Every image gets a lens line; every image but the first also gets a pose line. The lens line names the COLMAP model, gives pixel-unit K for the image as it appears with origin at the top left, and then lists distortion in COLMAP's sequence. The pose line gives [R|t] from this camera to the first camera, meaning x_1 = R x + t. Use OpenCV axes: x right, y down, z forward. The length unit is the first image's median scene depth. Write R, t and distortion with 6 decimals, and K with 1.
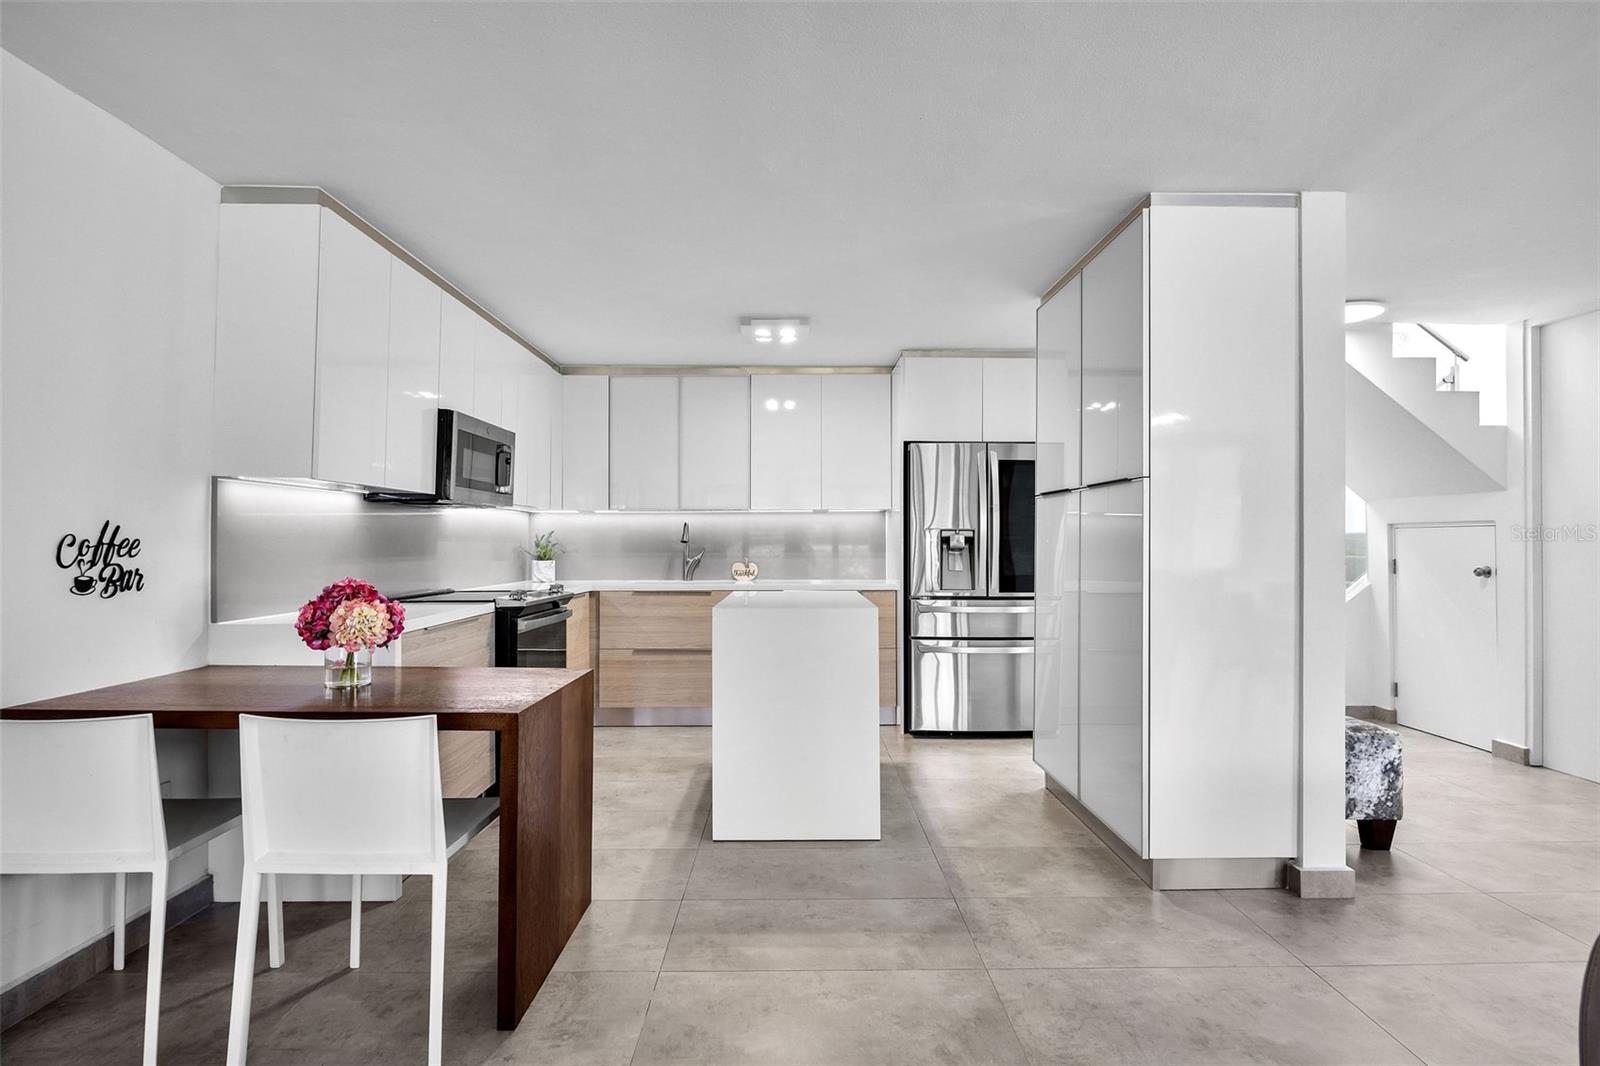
lens RADIAL K [[829.7, 0, 802.5], [0, 829.7, 534.5], [0, 0, 1]] dist [-0.011062, 0.000367]
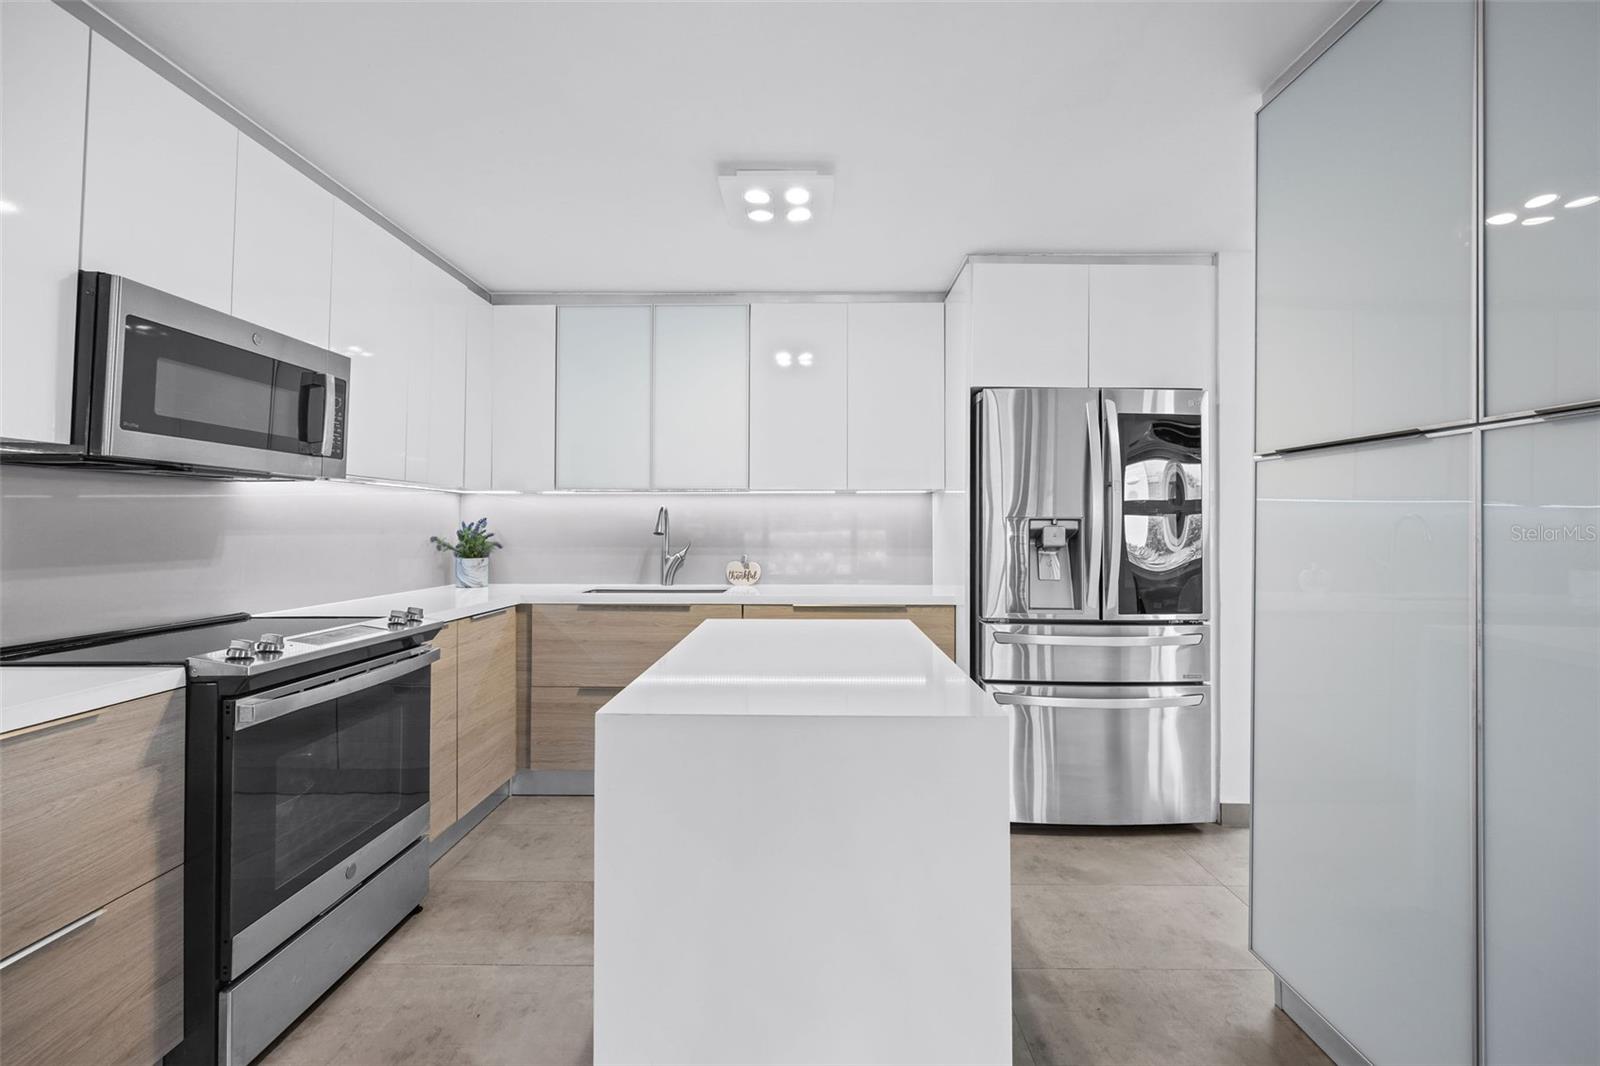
lens RADIAL K [[737.8, 0, 800.0], [0, 737.8, 530.1], [0, 0, 1]] dist [0.001193, 0.000102]
pose [[0.999590, 0.003835, -0.028383, 0.000251], [-0.003469, 0.999911, 0.012915, -0.003513], [0.028430, -0.012812, 0.999514, 0.382076]]
